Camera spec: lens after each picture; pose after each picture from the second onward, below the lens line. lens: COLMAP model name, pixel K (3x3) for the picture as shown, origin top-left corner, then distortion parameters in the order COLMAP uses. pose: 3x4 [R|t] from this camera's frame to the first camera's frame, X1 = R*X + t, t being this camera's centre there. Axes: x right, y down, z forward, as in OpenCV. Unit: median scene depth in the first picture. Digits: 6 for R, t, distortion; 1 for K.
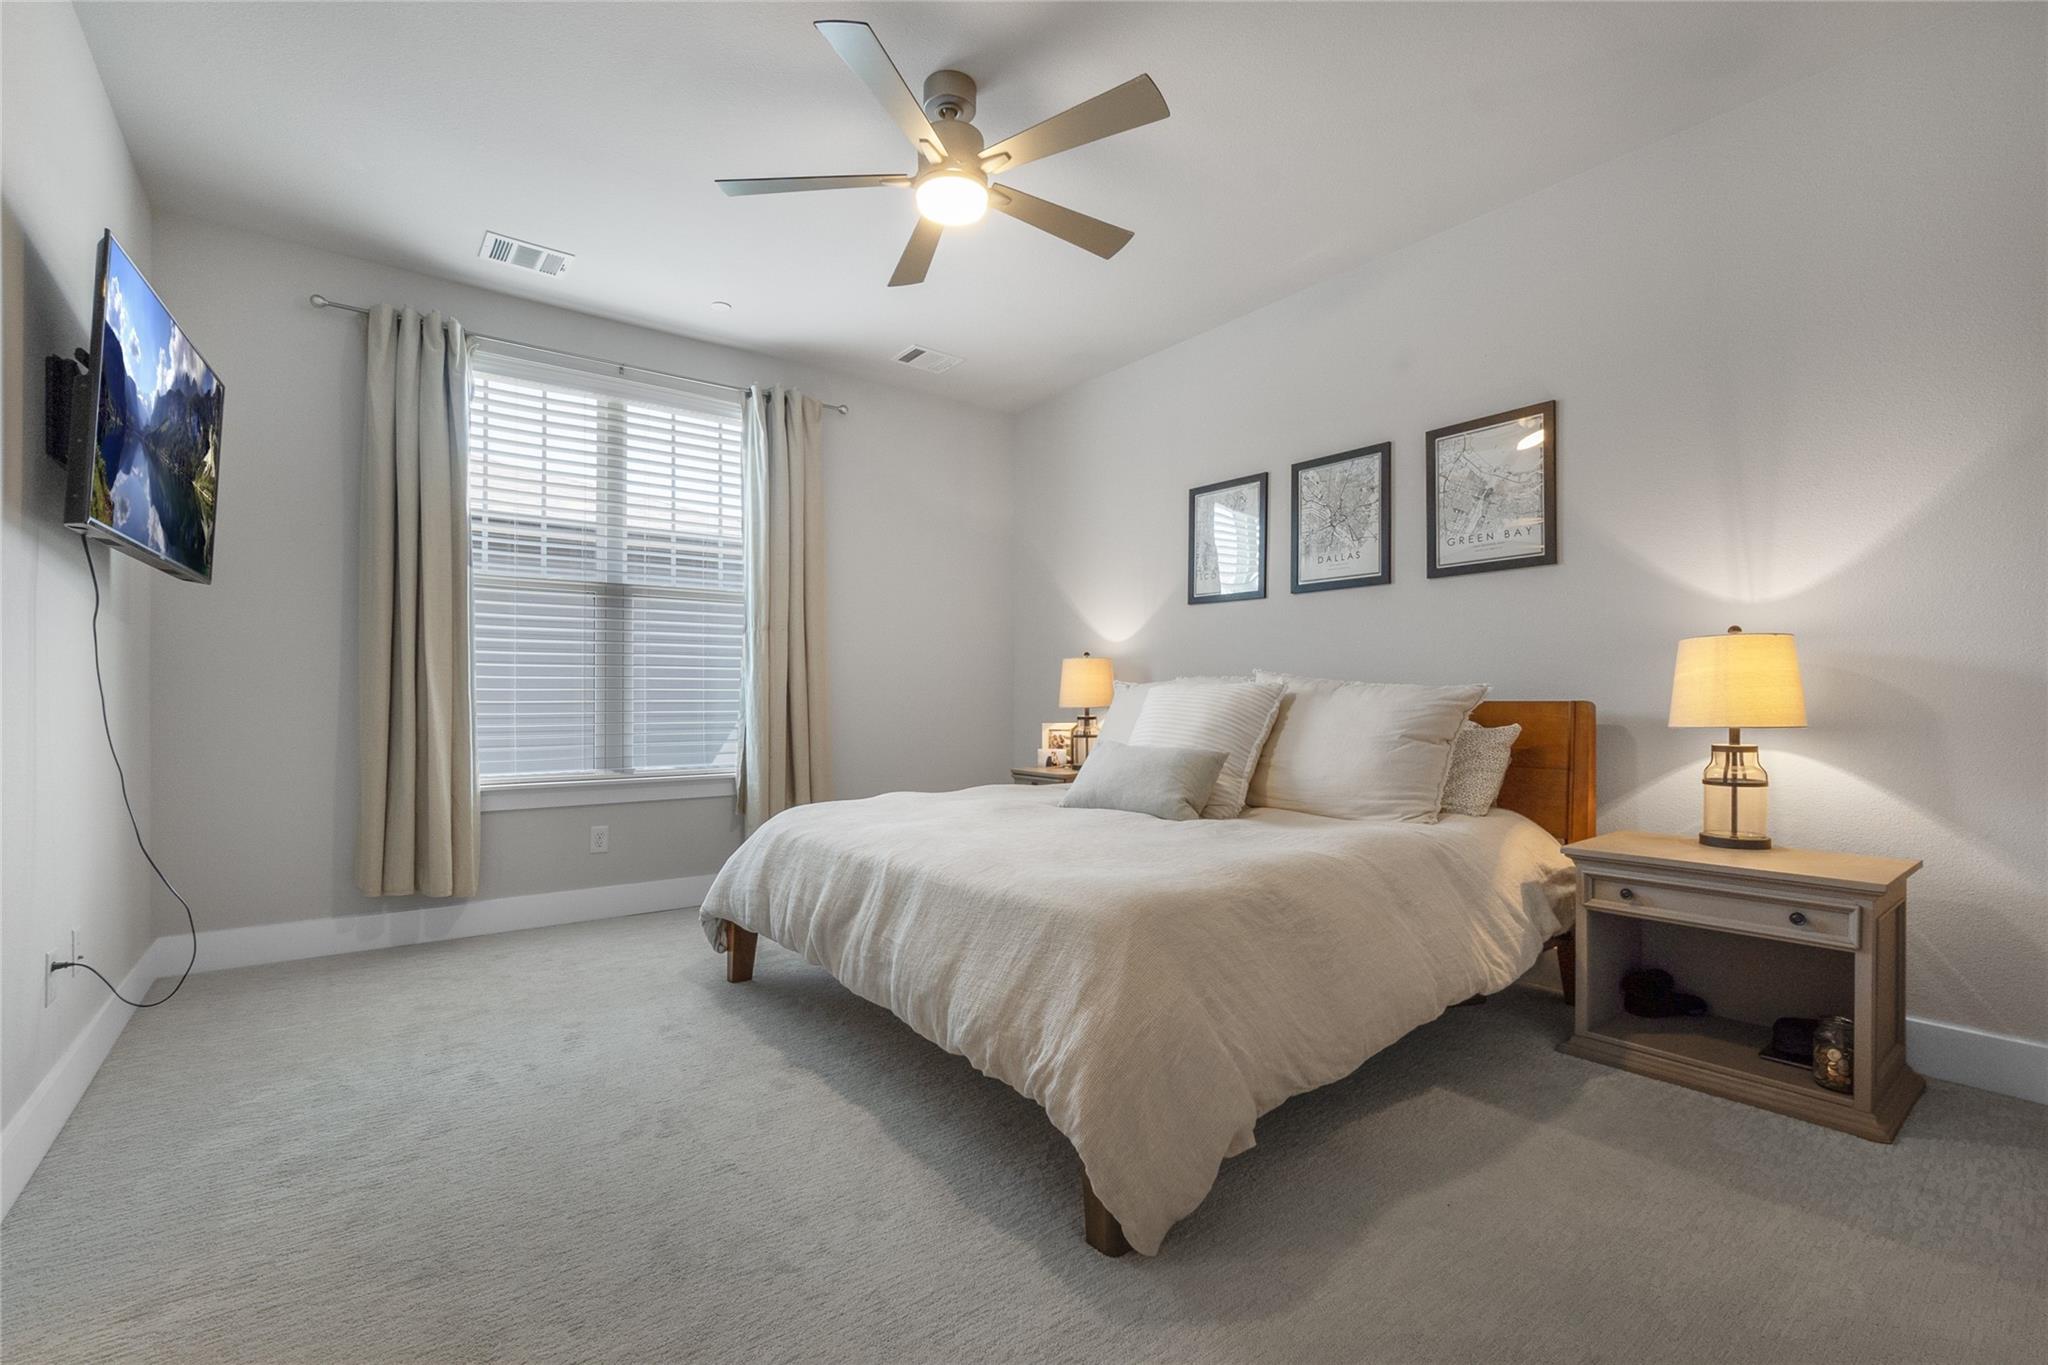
lens RADIAL K [[893.1, 0, 1012.1], [0, 893.1, 700.3], [0, 0, 1]] dist [0.003541, 0.000707]
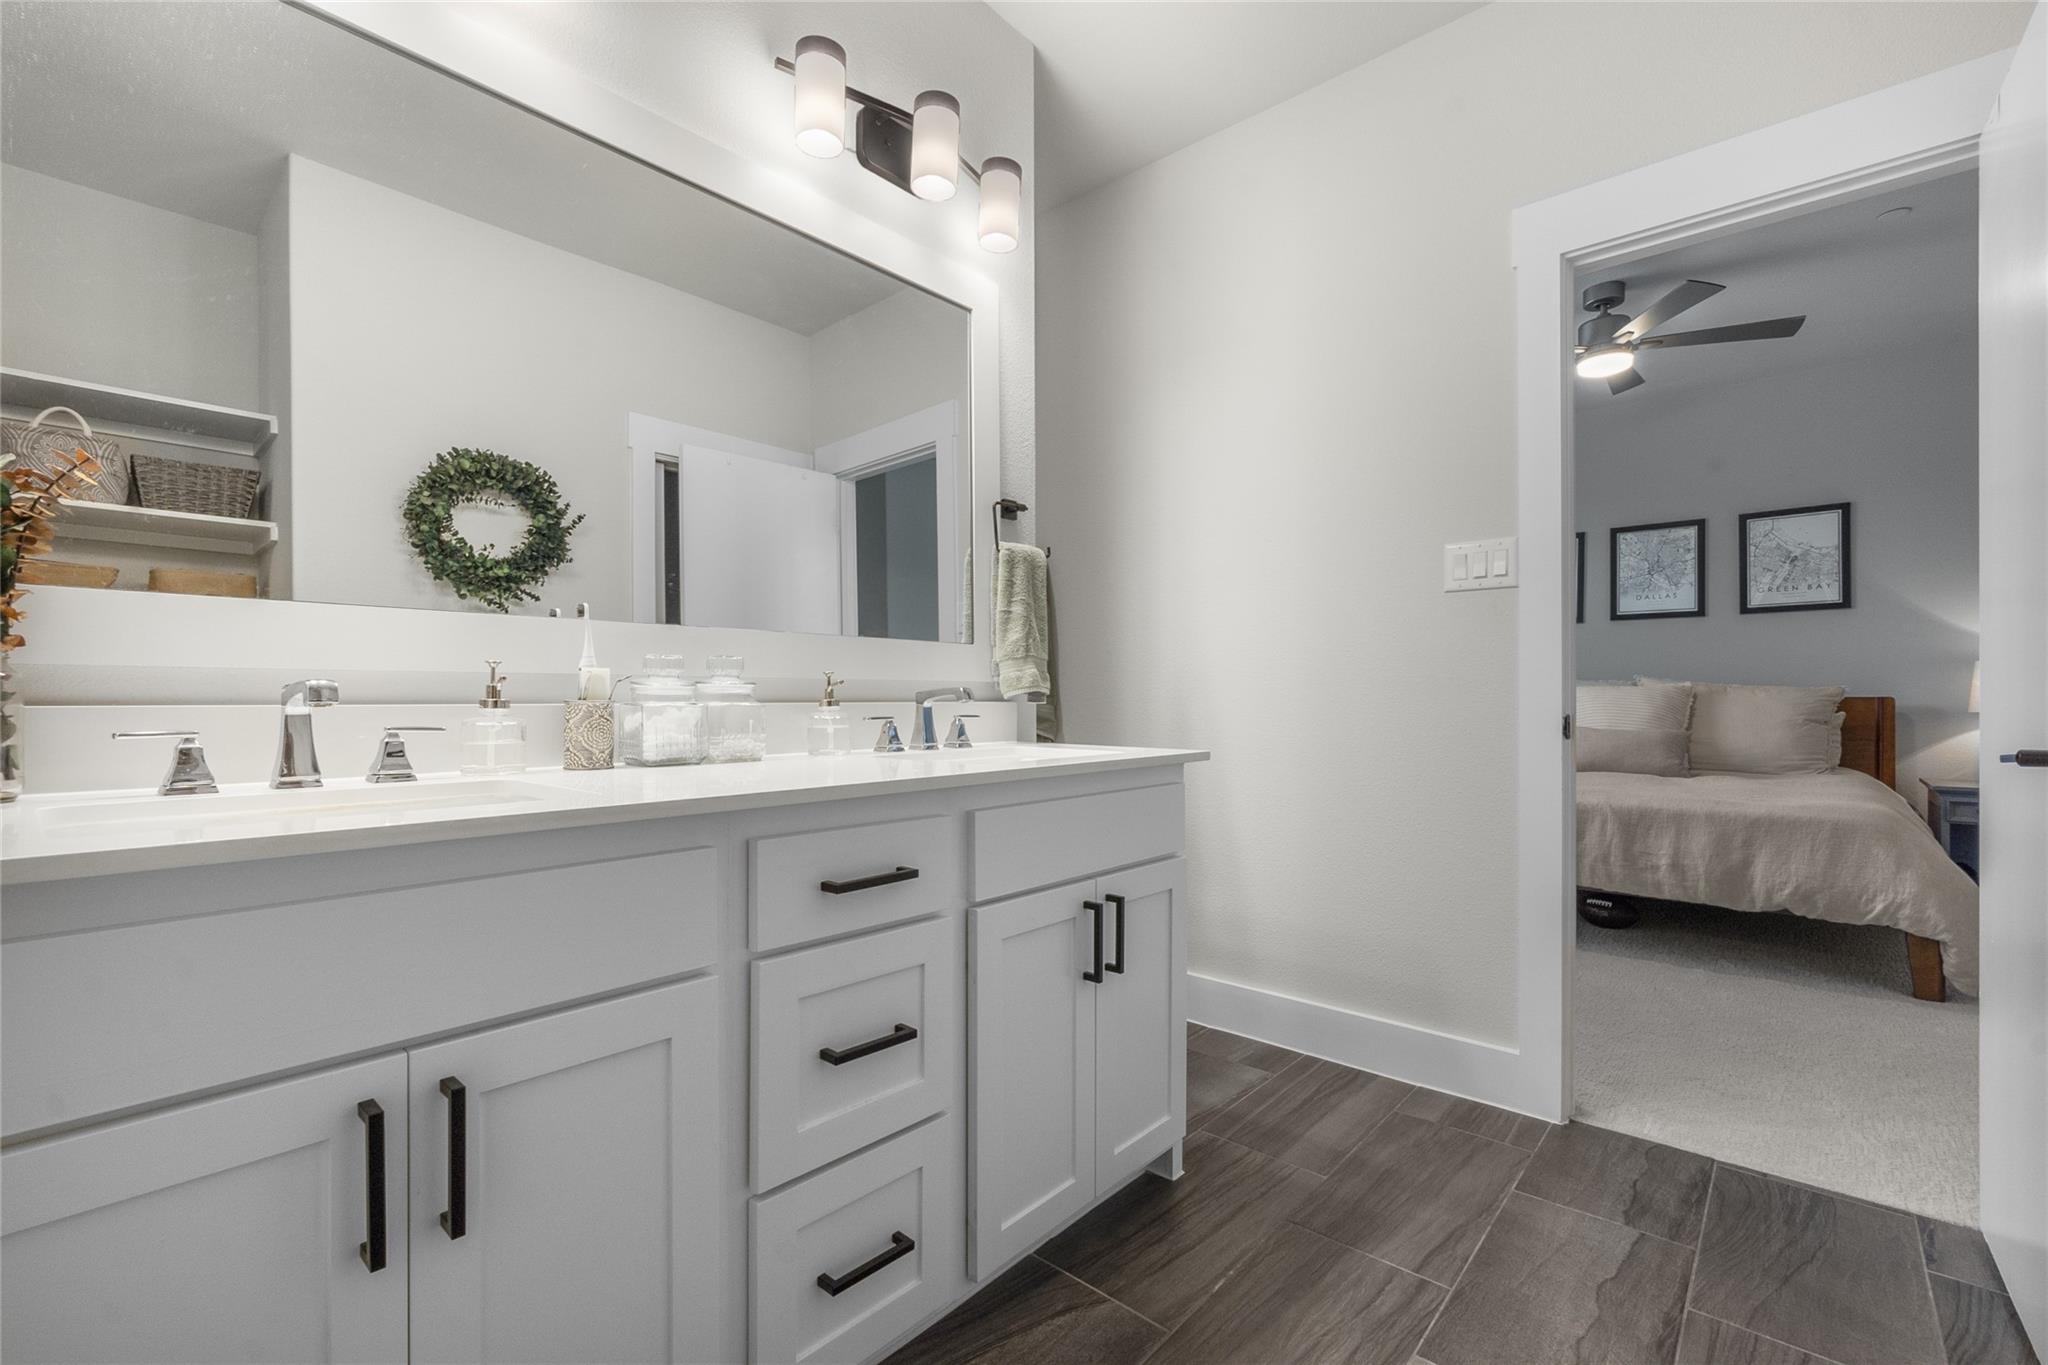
lens RADIAL K [[893.1, 0, 948.7], [0, 893.1, 708.2], [0, 0, 1]] dist [0.003541, 0.000707]
pose [[0.978294, -0.004800, 0.207167, -1.124589], [0.002526, 0.999934, 0.011239, -0.001233], [-0.207207, -0.010472, 0.978241, -0.177608]]
